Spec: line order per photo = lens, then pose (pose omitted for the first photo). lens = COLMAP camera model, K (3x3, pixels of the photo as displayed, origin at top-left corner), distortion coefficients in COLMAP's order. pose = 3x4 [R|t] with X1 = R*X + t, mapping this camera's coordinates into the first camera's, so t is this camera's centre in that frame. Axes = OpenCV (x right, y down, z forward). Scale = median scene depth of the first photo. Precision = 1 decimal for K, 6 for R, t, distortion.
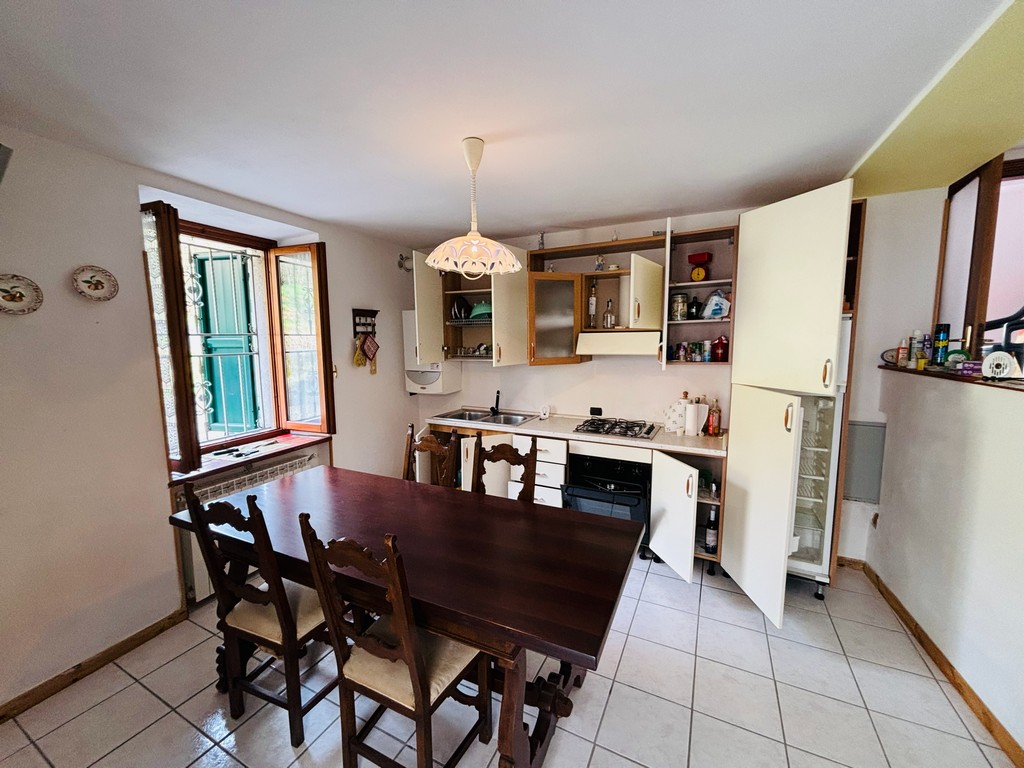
lens RADIAL K [[403.2, 0, 506.5], [0, 403.2, 381.4], [0, 0, 1]] dist [-0.001791, 0.002089]
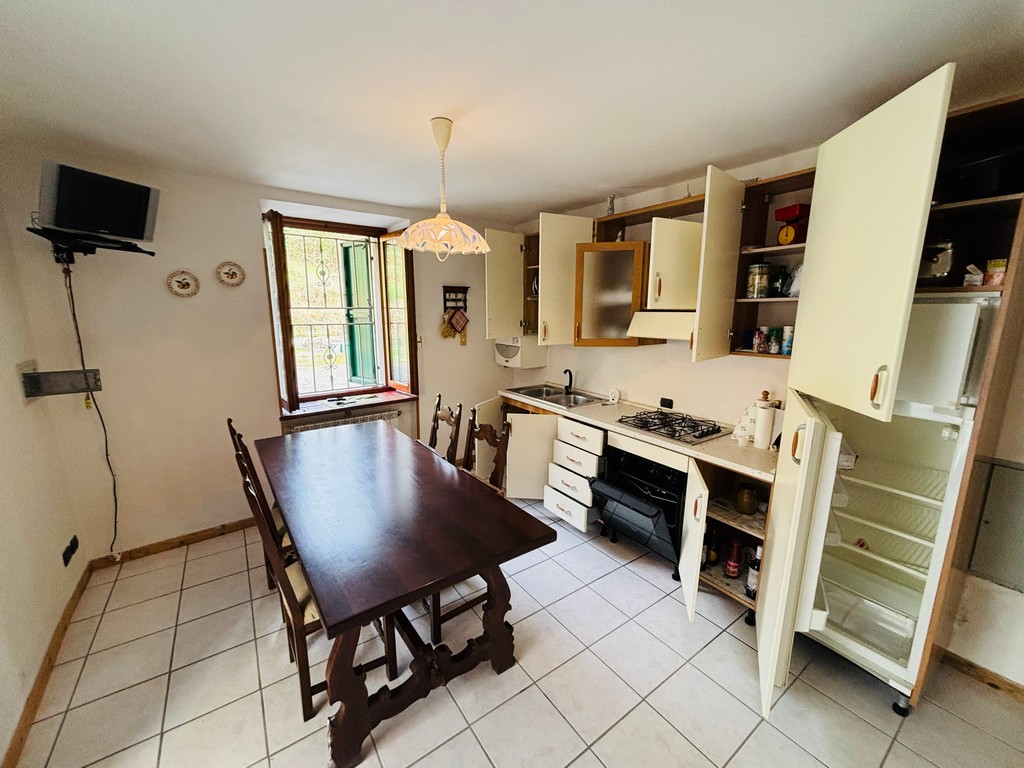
lens RADIAL K [[403.2, 0, 519.5], [0, 403.2, 380.9], [0, 0, 1]] dist [-0.001791, 0.002089]
pose [[0.889638, 0.094297, -0.446825, 0.367195], [-0.061263, 0.994248, 0.087847, -0.033073], [0.452539, -0.050778, 0.890298, 0.102834]]
